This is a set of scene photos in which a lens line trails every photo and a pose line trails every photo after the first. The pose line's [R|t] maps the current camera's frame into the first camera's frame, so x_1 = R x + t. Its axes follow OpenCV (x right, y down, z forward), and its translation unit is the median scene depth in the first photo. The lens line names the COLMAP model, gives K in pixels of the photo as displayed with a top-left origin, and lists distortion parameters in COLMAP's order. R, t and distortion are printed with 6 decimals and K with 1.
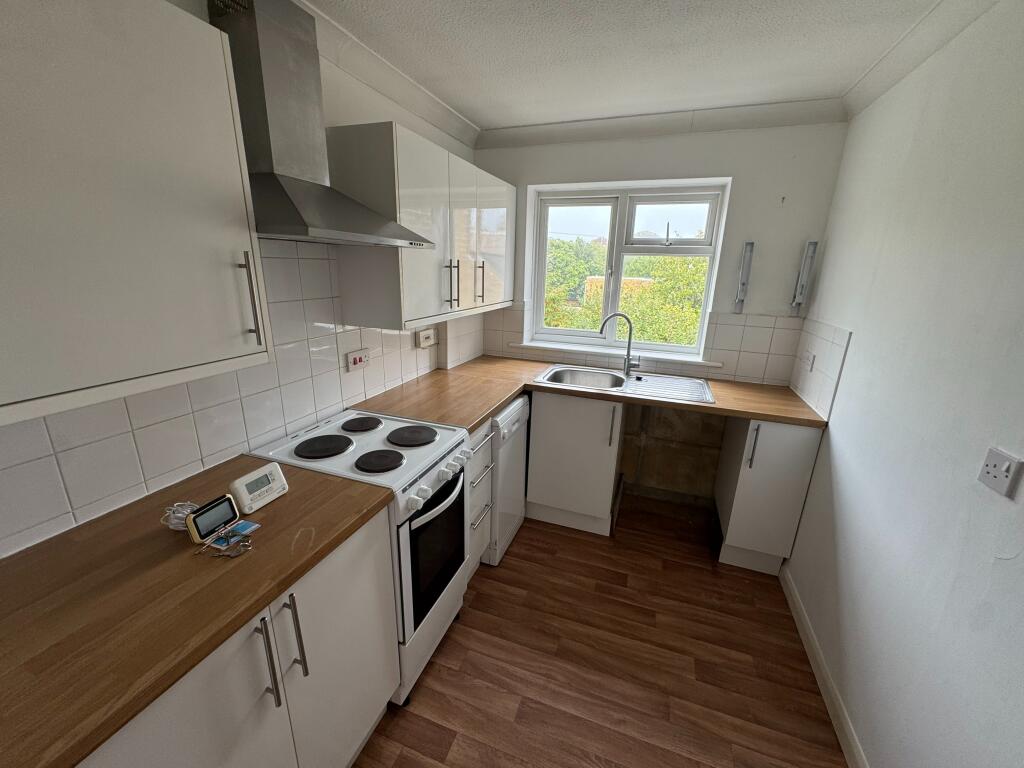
lens RADIAL K [[407.6, 0, 512.3], [0, 407.6, 384.0], [0, 0, 1]] dist [0.000307, -0.000077]
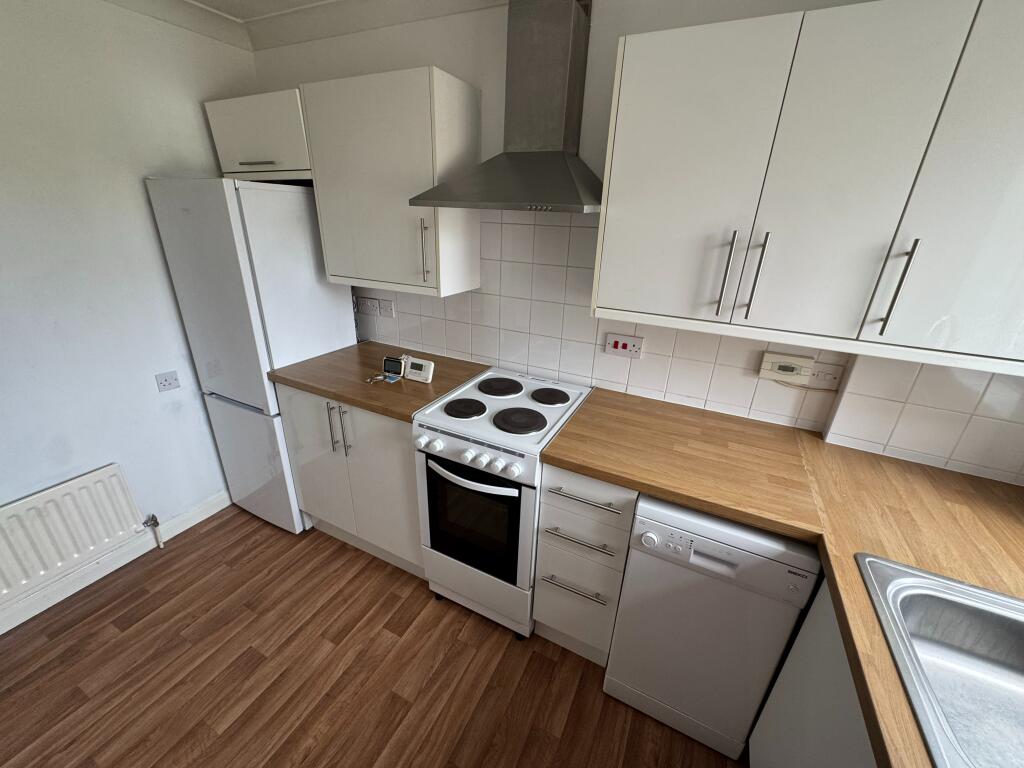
lens RADIAL K [[407.6, 0, 510.5], [0, 407.6, 383.4], [0, 0, 1]] dist [0.000307, -0.000077]
pose [[-0.116493, 0.353492, -0.928156, 0.562829], [-0.309866, 0.874937, 0.372114, -0.271547], [0.943617, 0.330953, 0.007612, 0.894457]]
